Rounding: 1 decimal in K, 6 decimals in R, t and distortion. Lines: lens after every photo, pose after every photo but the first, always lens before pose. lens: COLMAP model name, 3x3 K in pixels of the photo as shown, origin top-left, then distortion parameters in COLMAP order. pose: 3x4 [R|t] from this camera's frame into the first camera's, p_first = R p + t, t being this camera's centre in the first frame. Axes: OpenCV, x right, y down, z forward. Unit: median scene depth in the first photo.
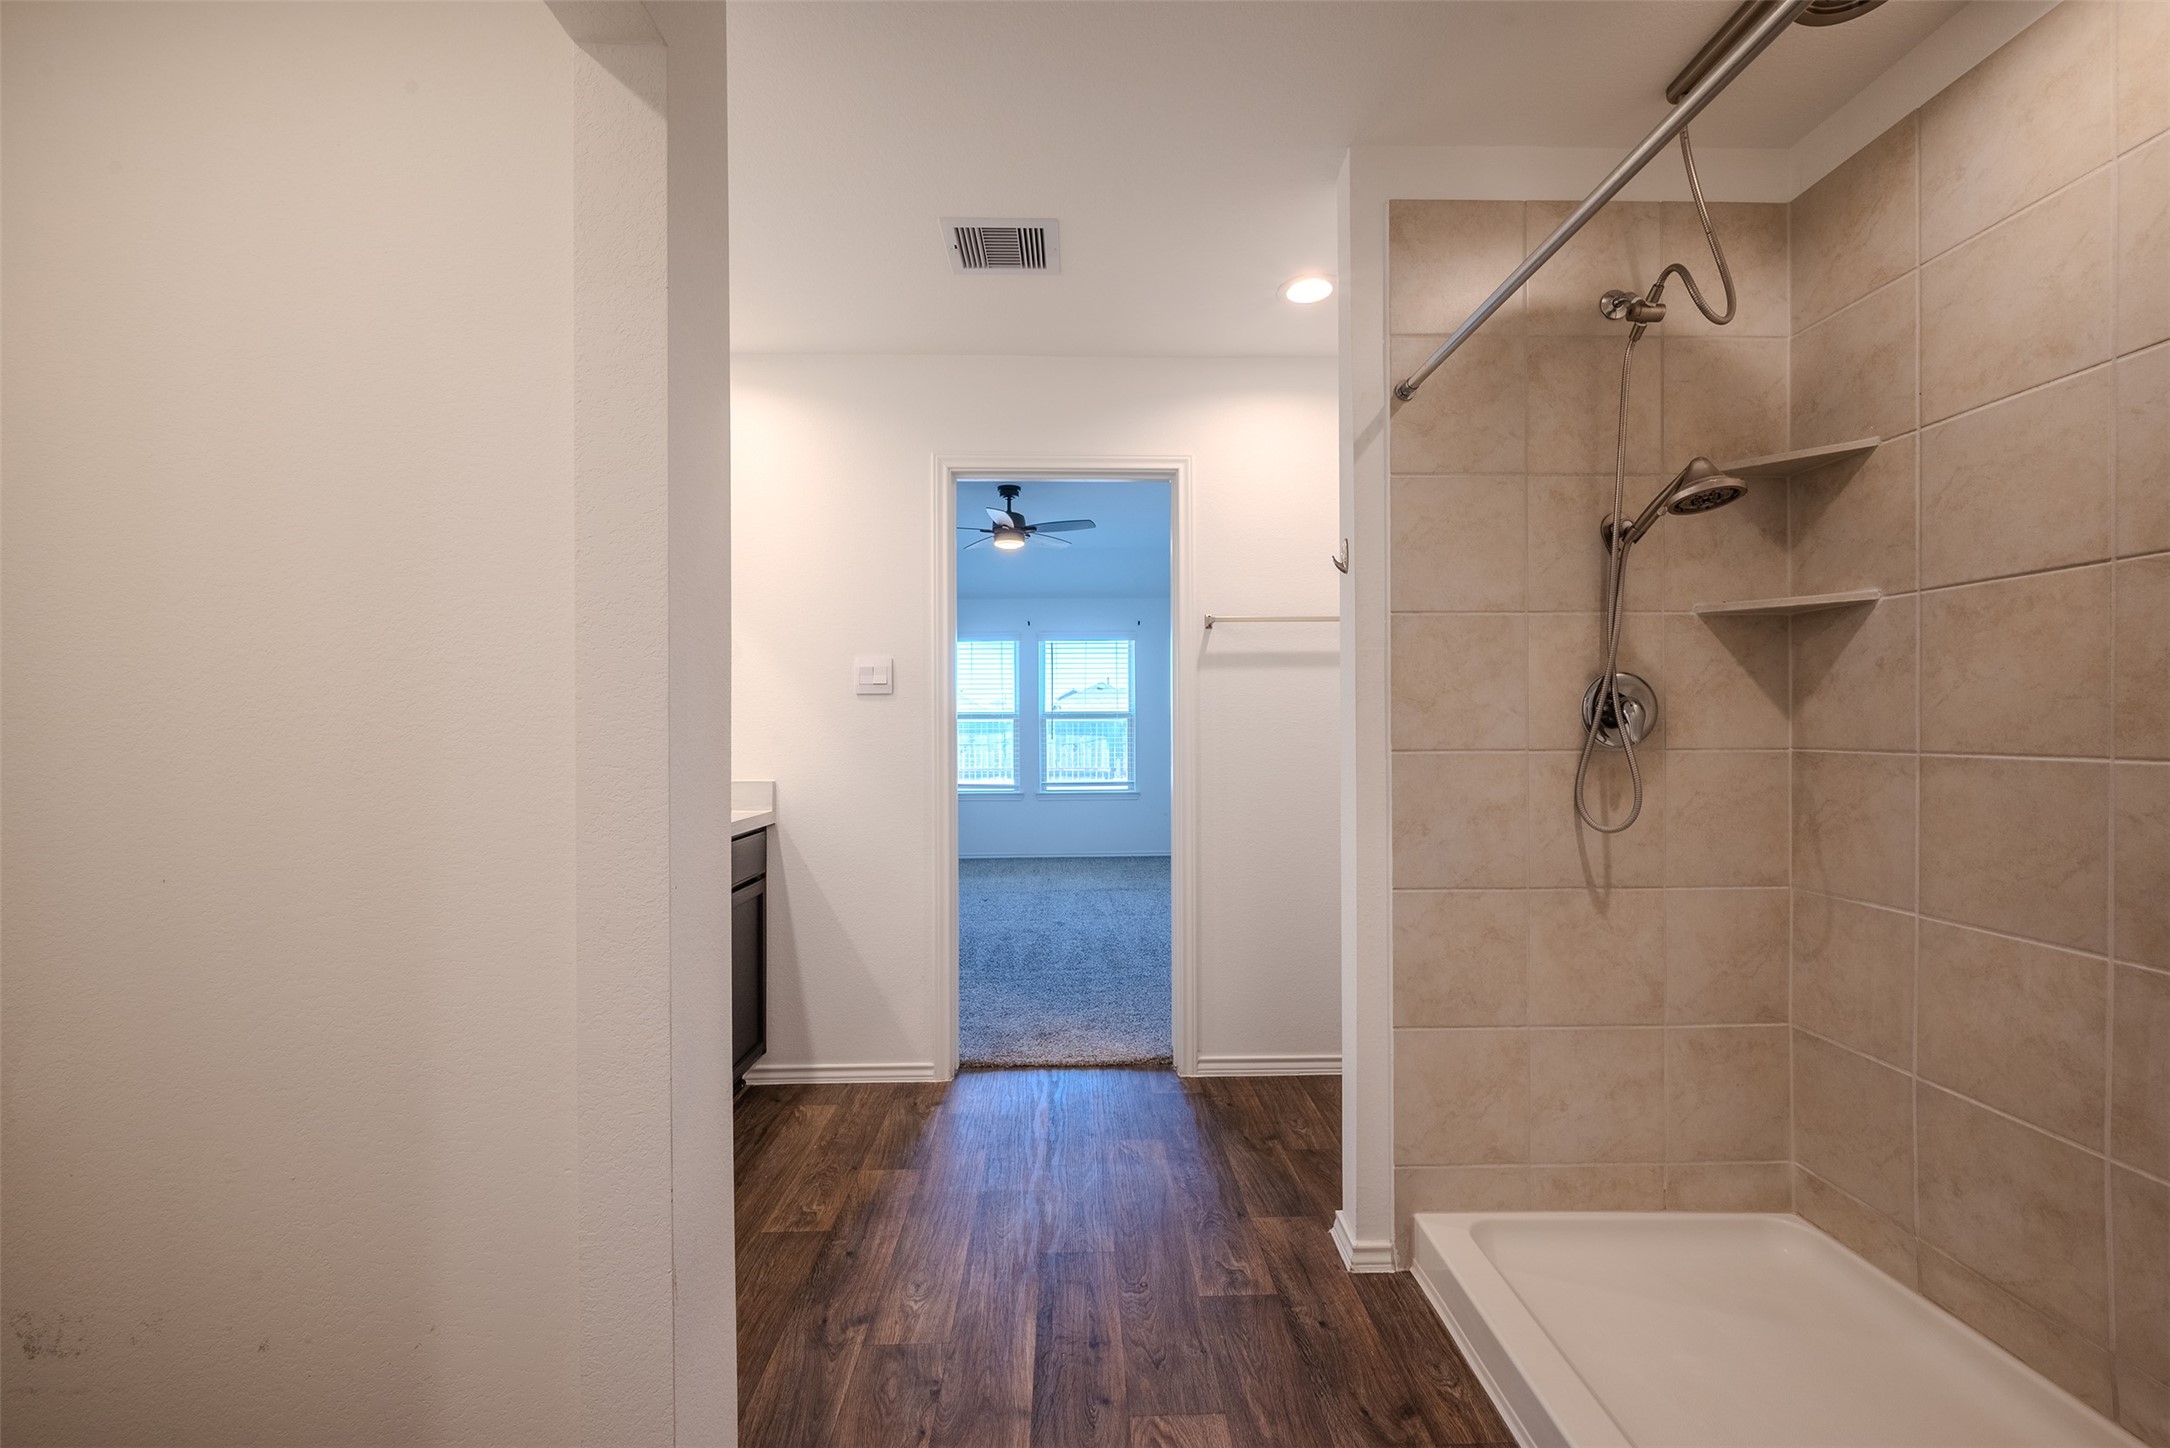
lens RADIAL K [[856.1, 0, 1095.2], [0, 856.1, 729.6], [0, 0, 1]] dist [-0.000765, -0.000101]
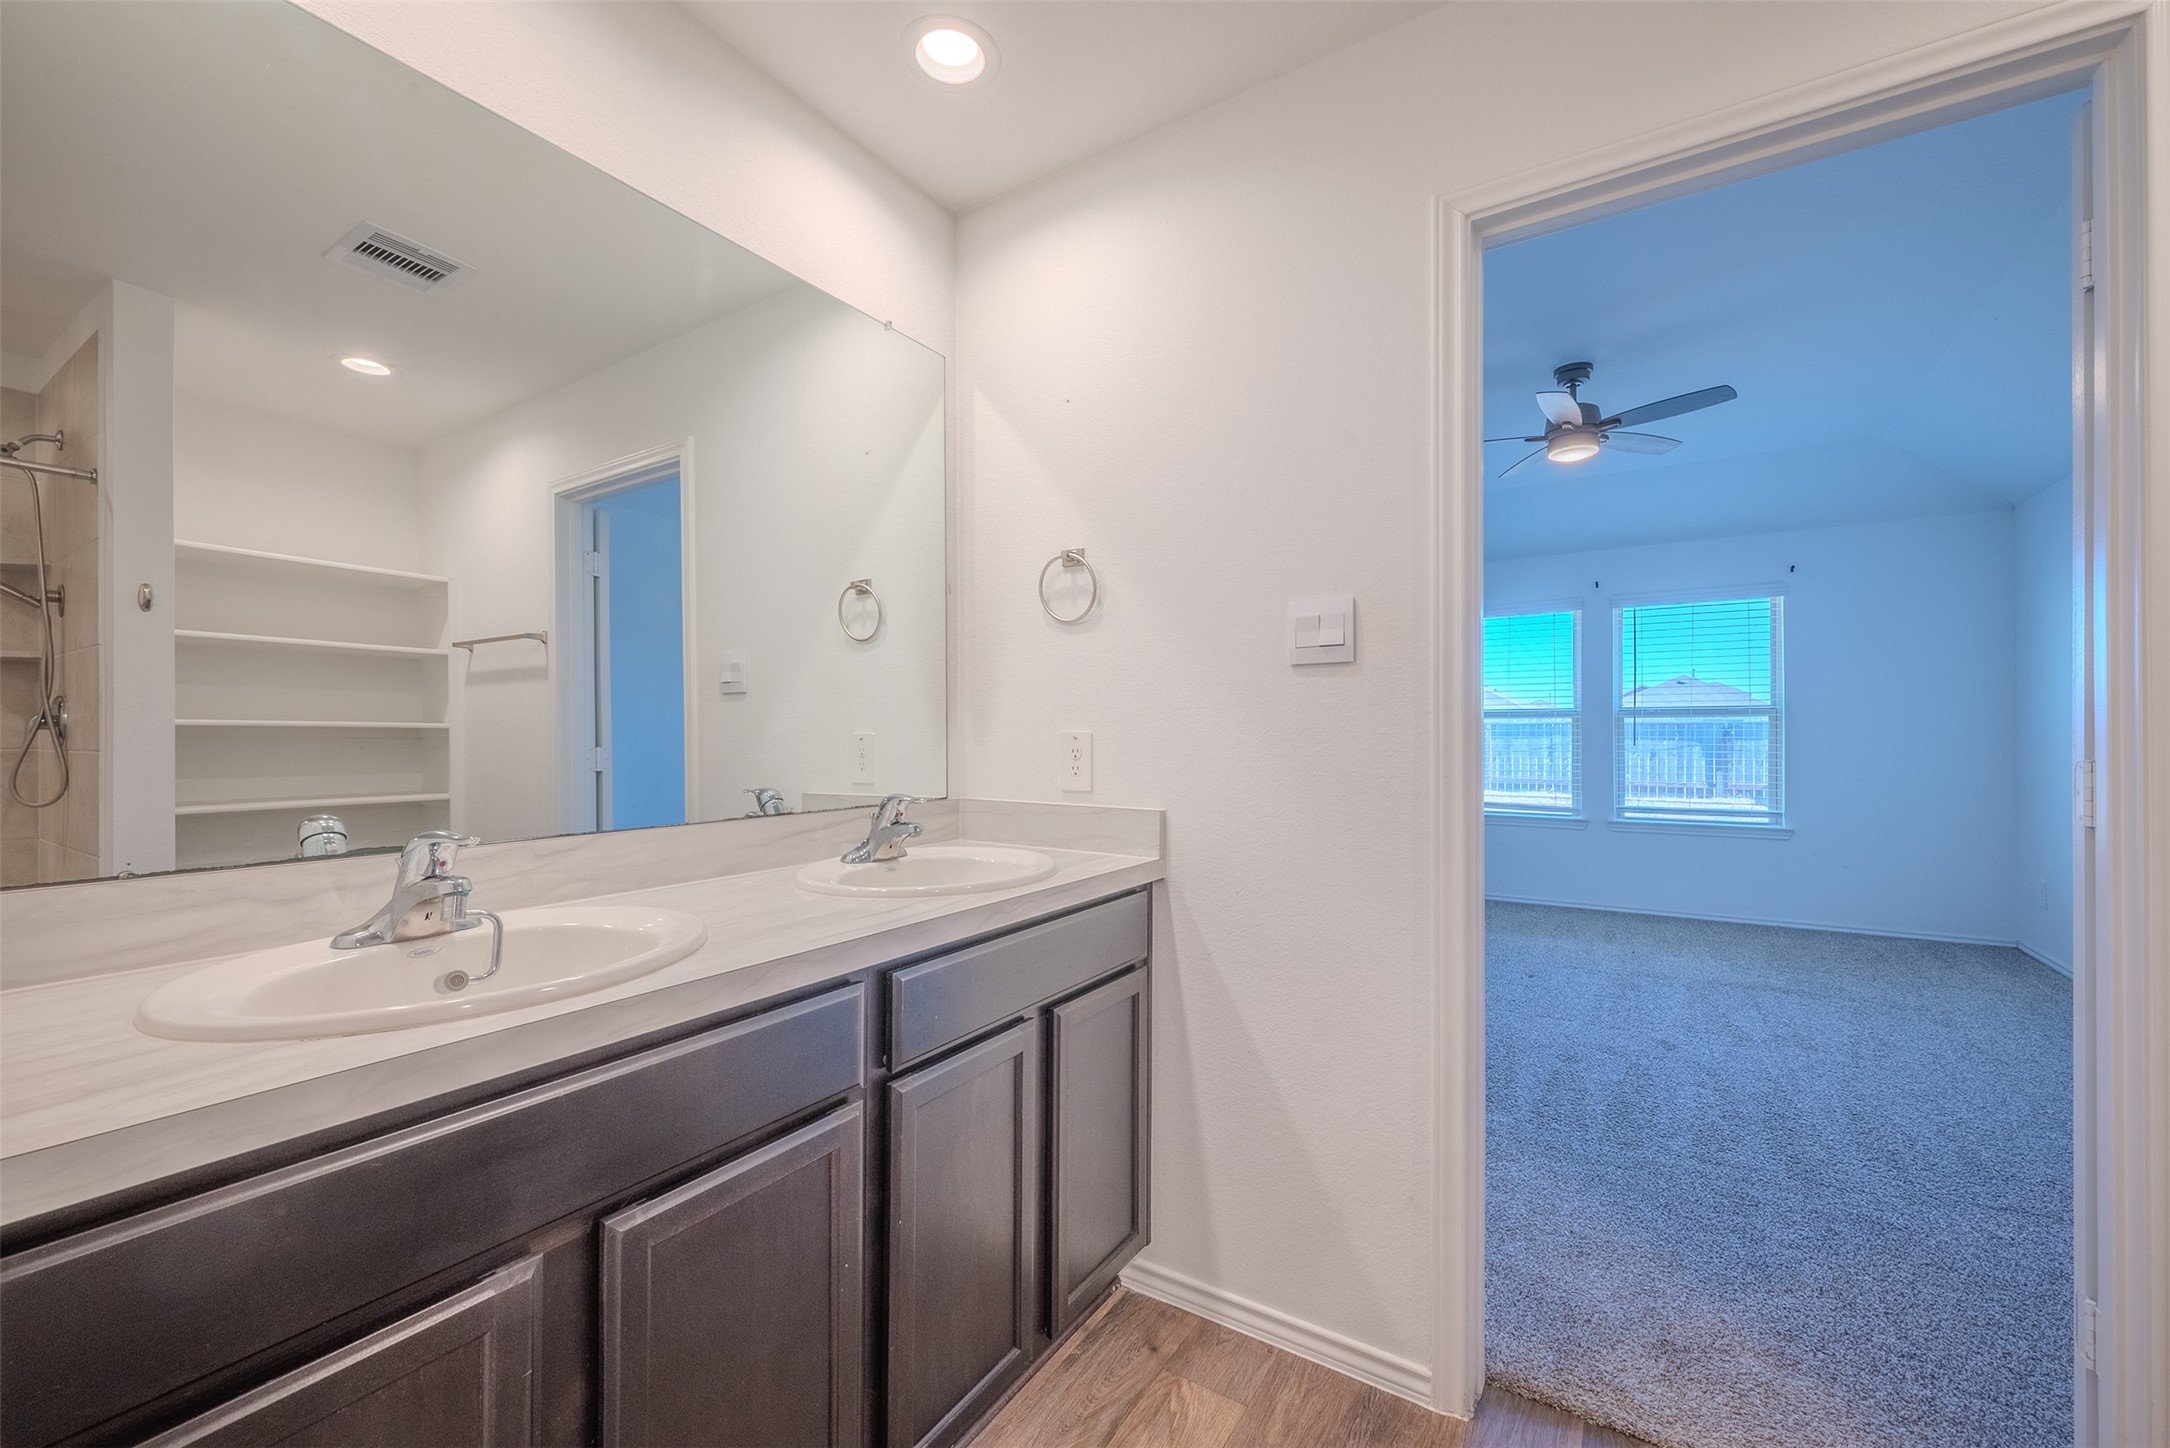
lens RADIAL K [[856.1, 0, 1095.2], [0, 856.1, 729.6], [0, 0, 1]] dist [-0.000765, -0.000101]
pose [[0.829963, 0.002730, -0.557812, -0.105990], [-0.004357, 0.999989, -0.001589, 0.004225], [0.557802, 0.003749, 0.829966, 0.692451]]
